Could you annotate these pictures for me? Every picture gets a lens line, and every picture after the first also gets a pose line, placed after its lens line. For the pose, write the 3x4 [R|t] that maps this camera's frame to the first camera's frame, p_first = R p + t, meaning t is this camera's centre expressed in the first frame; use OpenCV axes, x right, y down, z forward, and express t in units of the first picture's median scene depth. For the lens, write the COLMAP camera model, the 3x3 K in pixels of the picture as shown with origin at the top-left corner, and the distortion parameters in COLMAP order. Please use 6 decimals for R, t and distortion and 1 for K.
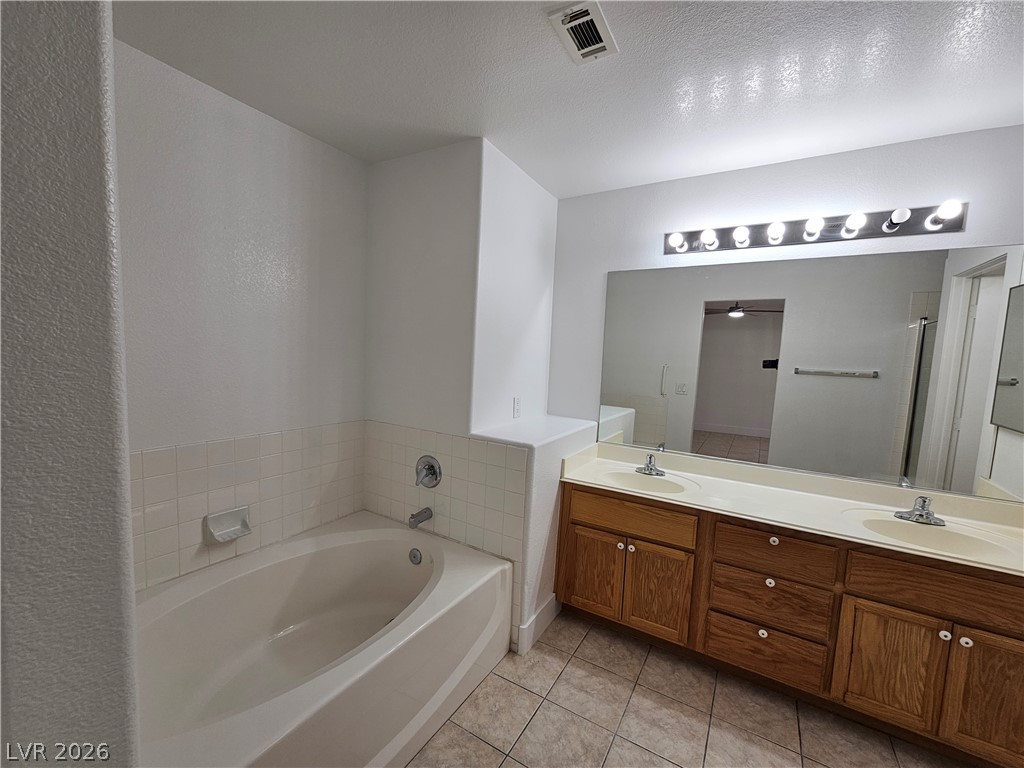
lens RADIAL K [[421.9, 0, 508.3], [0, 421.9, 389.5], [0, 0, 1]] dist [-0.008010, 0.004528]
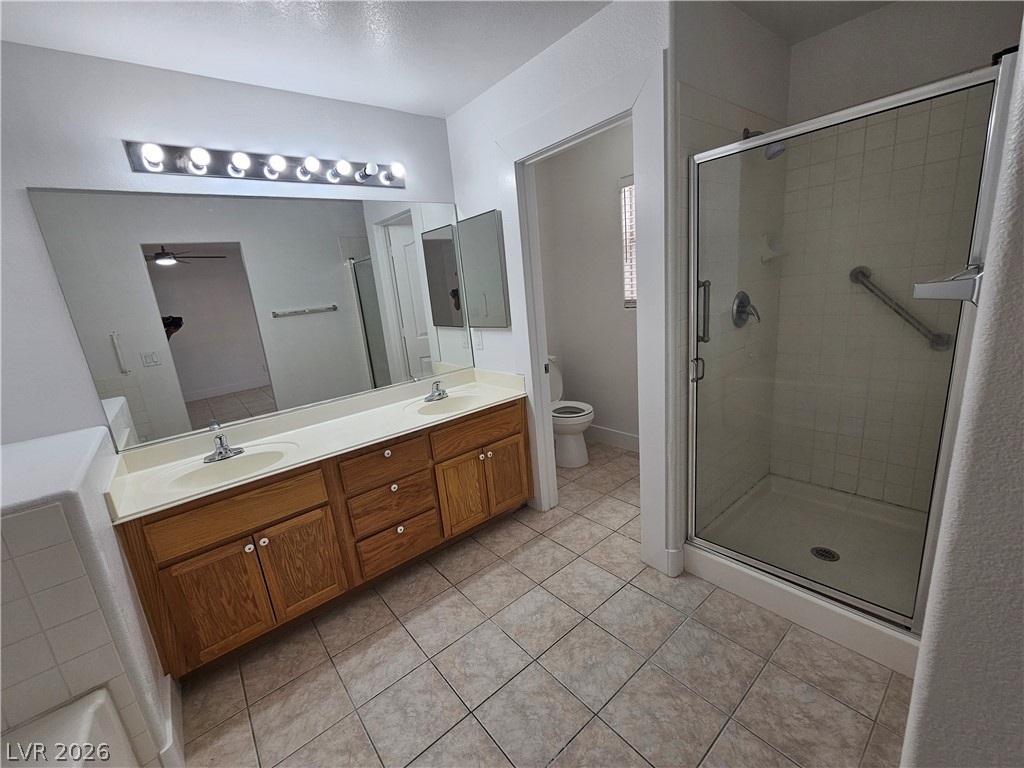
lens RADIAL K [[421.9, 0, 508.3], [0, 421.9, 389.5], [0, 0, 1]] dist [-0.008010, 0.004528]
pose [[0.330962, -0.298955, 0.895036, -0.221909], [0.193829, 0.949802, 0.245574, -0.024825], [-0.923523, 0.092208, 0.372295, 0.225971]]
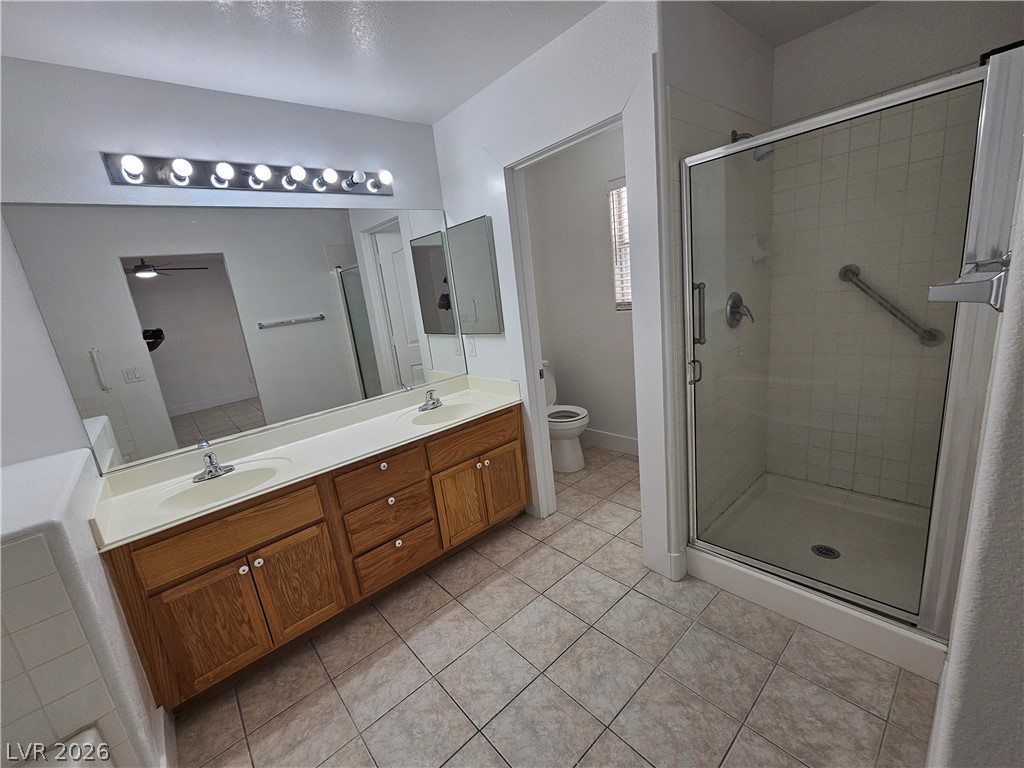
lens RADIAL K [[421.9, 0, 508.3], [0, 421.9, 389.5], [0, 0, 1]] dist [-0.008010, 0.004528]
pose [[0.299339, -0.300560, 0.905572, -0.212915], [0.215595, 0.945851, 0.242664, -0.034629], [-0.929470, 0.122598, 0.347929, 0.246544]]
